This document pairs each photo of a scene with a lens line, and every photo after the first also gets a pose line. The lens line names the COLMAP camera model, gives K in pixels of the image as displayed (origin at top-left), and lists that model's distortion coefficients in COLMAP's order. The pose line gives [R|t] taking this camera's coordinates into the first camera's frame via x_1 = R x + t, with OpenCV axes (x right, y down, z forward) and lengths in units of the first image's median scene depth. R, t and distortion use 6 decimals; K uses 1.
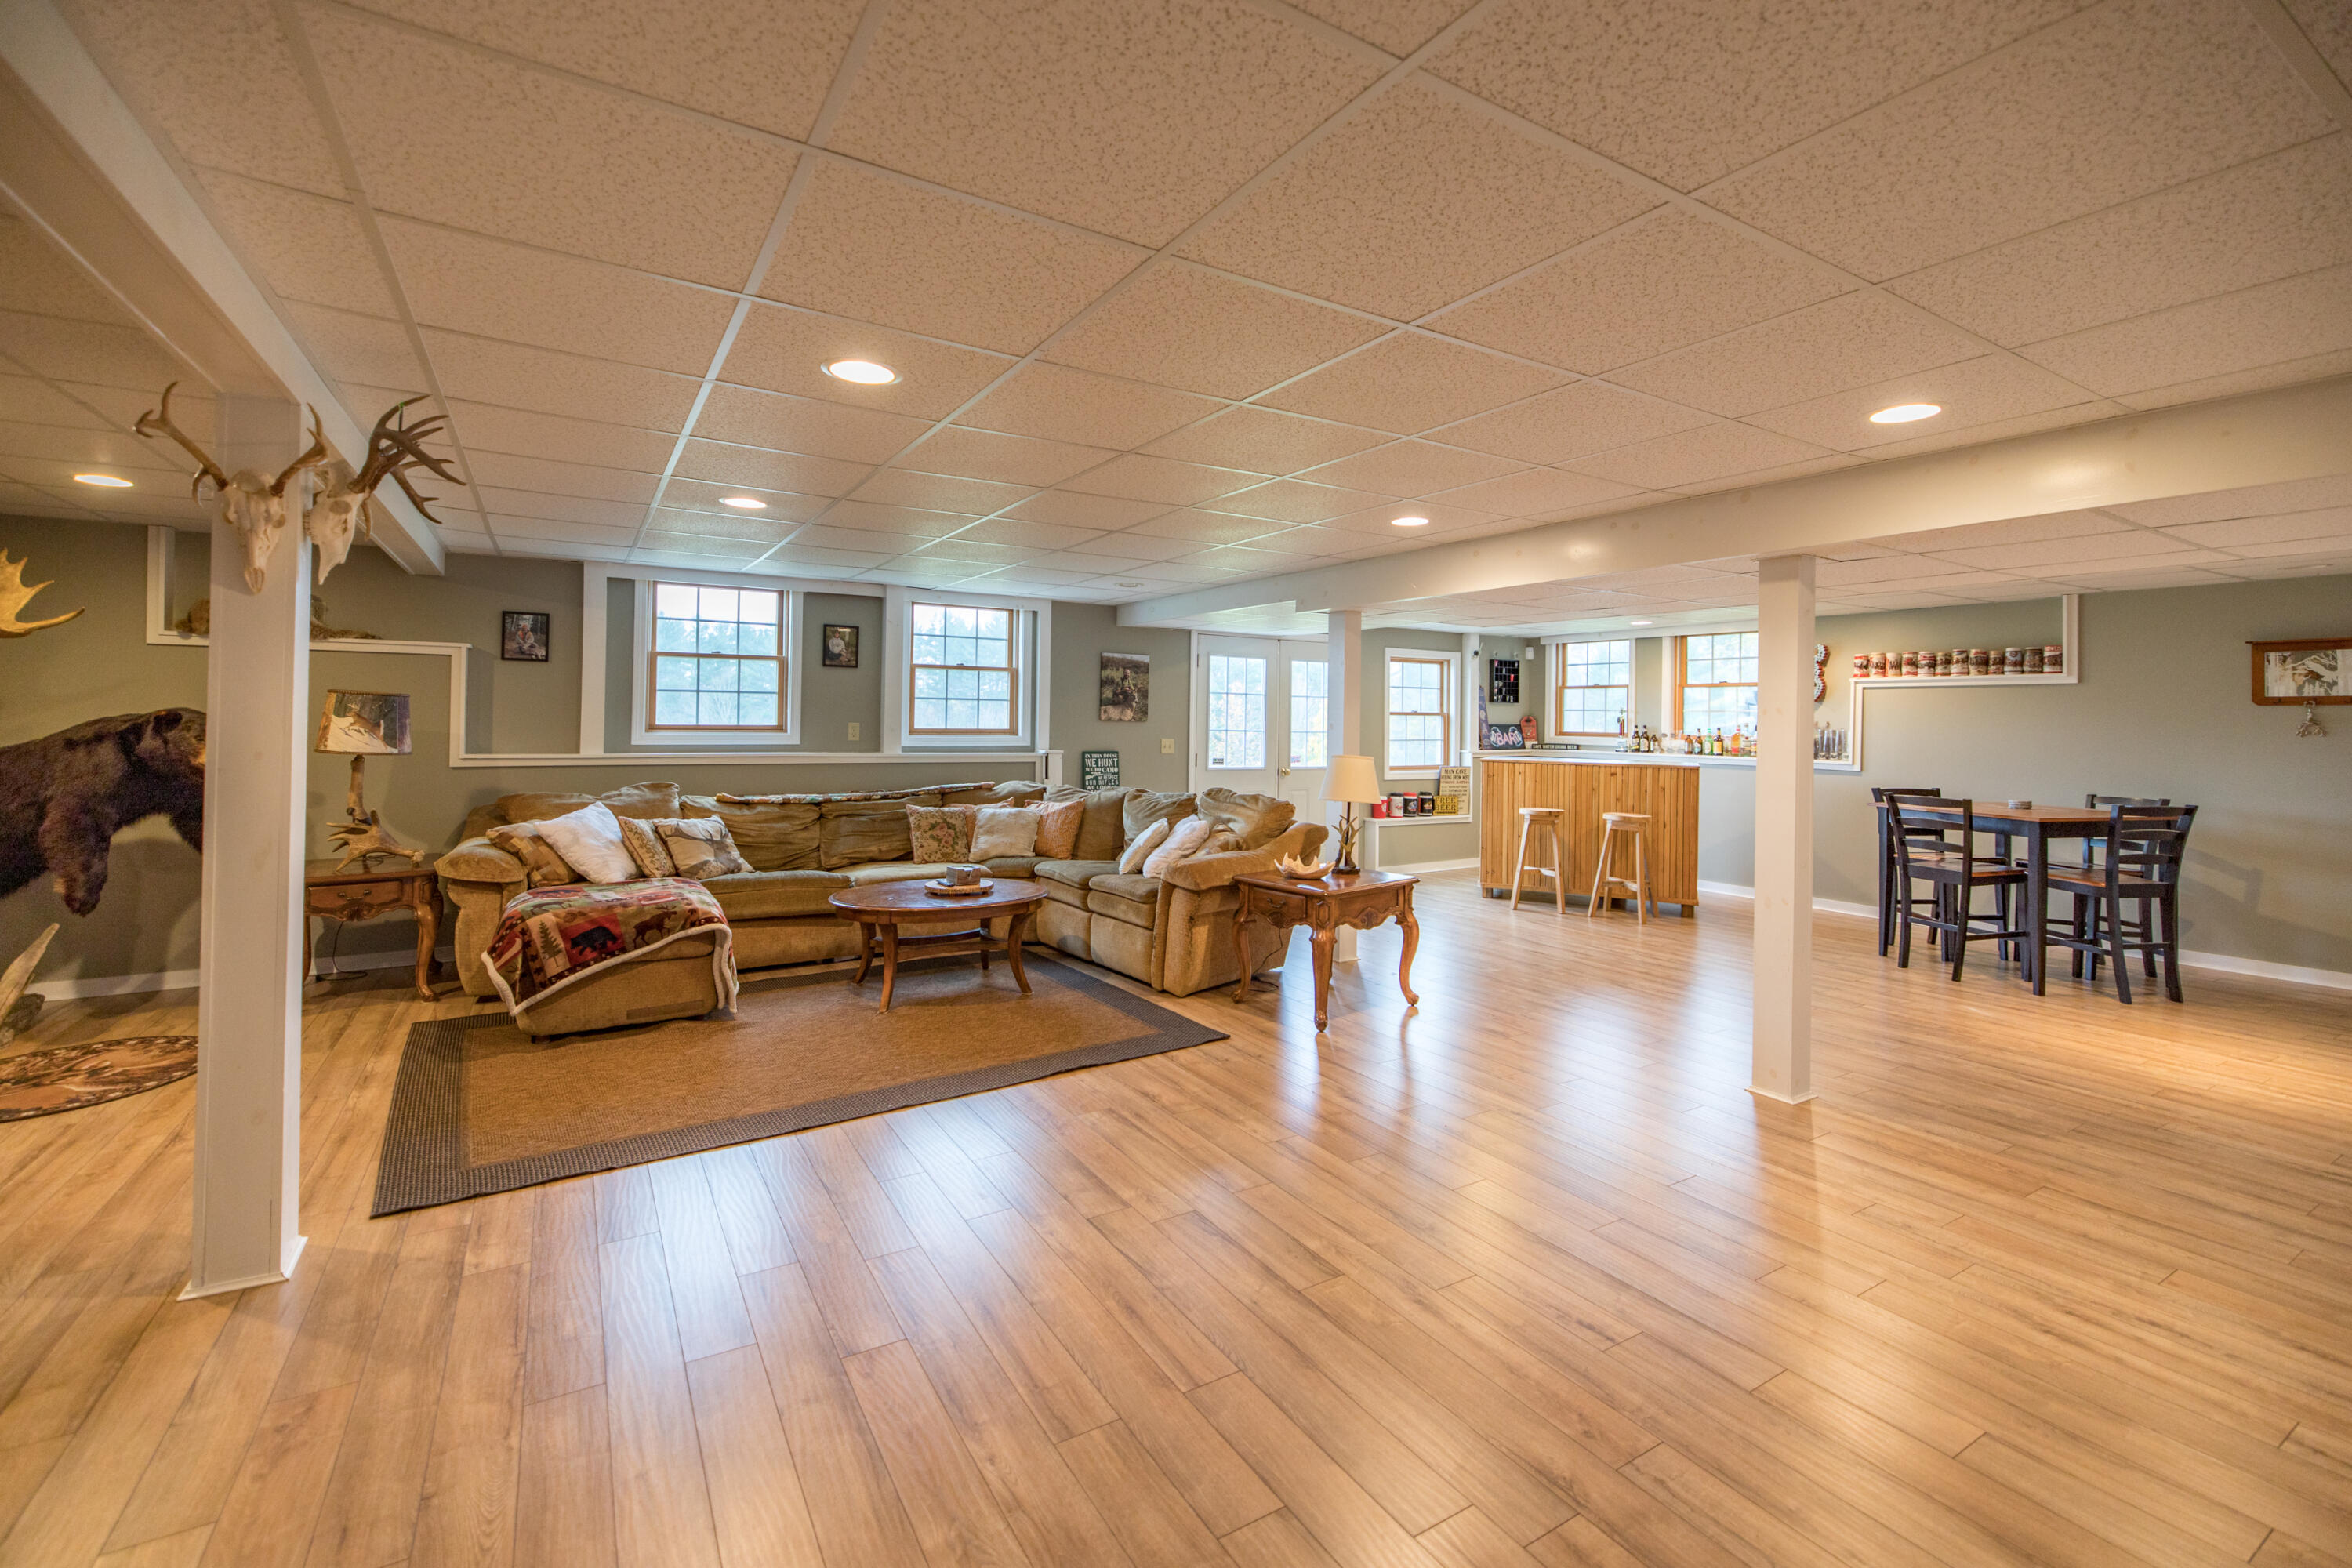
lens RADIAL K [[1001.1, 0, 1152.7], [0, 1001.1, 705.8], [0, 0, 1]] dist [-0.003338, -0.000257]
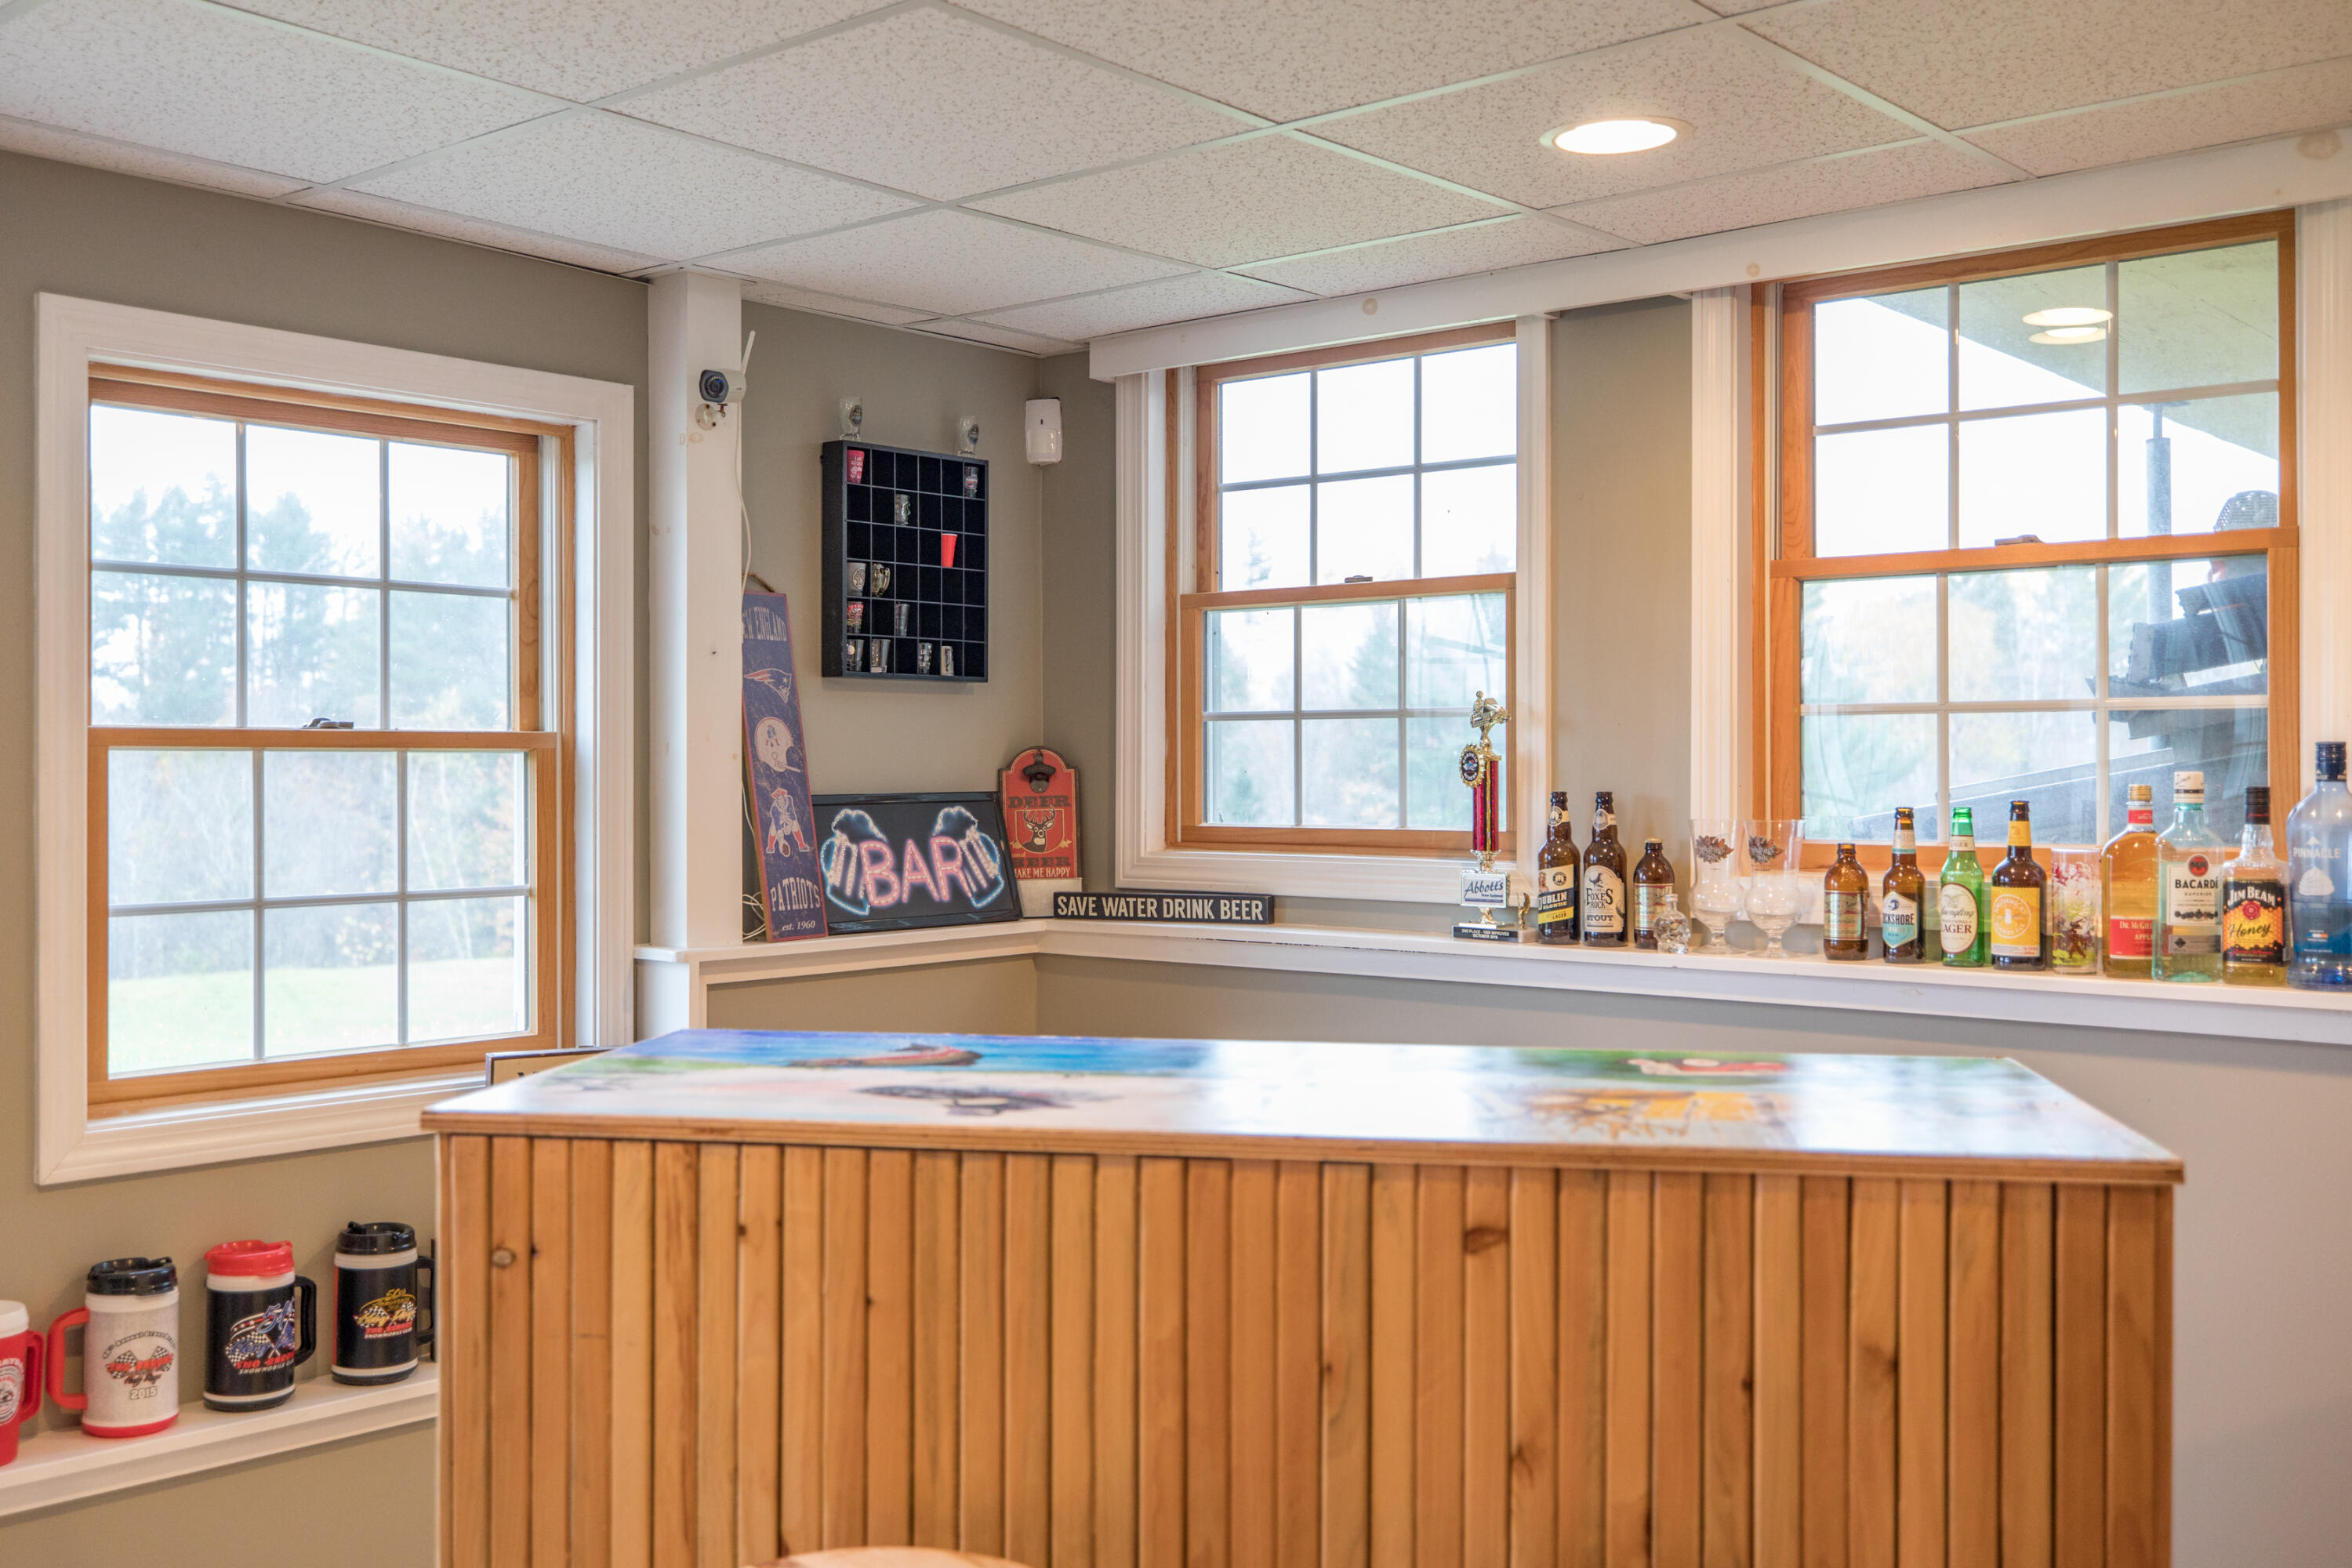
lens RADIAL K [[2352.8, 0, 1176.3], [0, 2352.8, 781.6], [0, 0, 1]] dist [0.002982, 0.000000]
pose [[0.944453, -0.013701, 0.328362, 0.261470], [0.007956, 0.999791, 0.018833, 0.008429], [-0.328551, -0.015175, 0.944364, 0.583753]]
